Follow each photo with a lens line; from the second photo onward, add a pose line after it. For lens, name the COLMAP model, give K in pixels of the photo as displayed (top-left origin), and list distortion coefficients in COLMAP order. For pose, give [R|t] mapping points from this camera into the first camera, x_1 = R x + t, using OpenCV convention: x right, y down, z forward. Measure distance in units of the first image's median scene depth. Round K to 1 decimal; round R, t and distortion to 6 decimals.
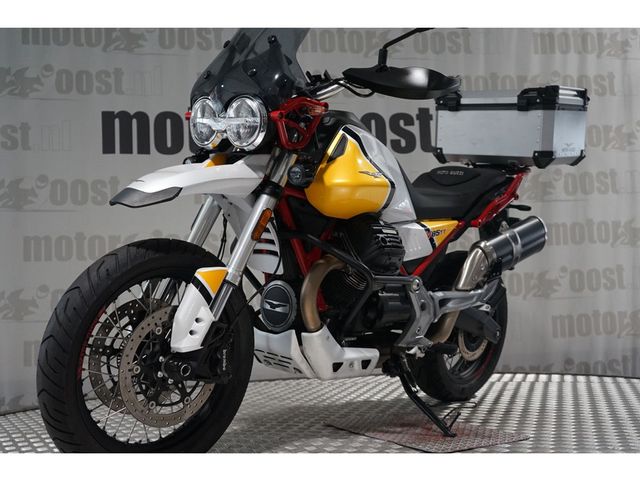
lens RADIAL K [[776.6, 0, 320.0], [0, 776.6, 240.0], [0, 0, 1]] dist [0.020701, -0.007645]
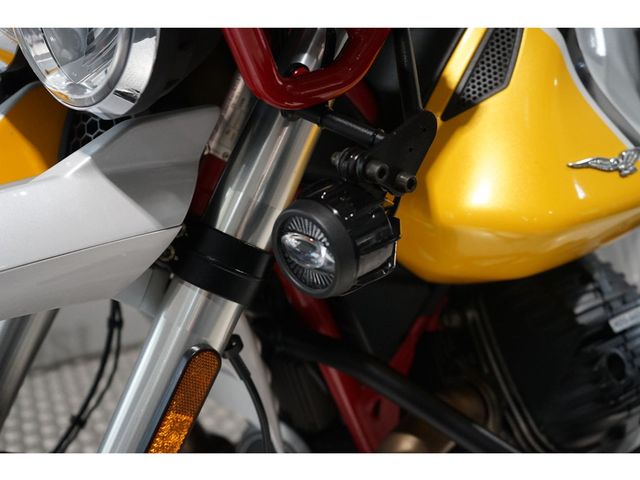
lens RADIAL K [[776.6, 0, 320.0], [0, 776.6, 240.0], [0, 0, 1]] dist [0.020701, -0.007645]
pose [[0.995249, 0.033255, -0.091507, -0.007387], [-0.005077, 0.956307, 0.292321, -0.144546], [0.097230, -0.290468, 0.951932, 0.766300]]
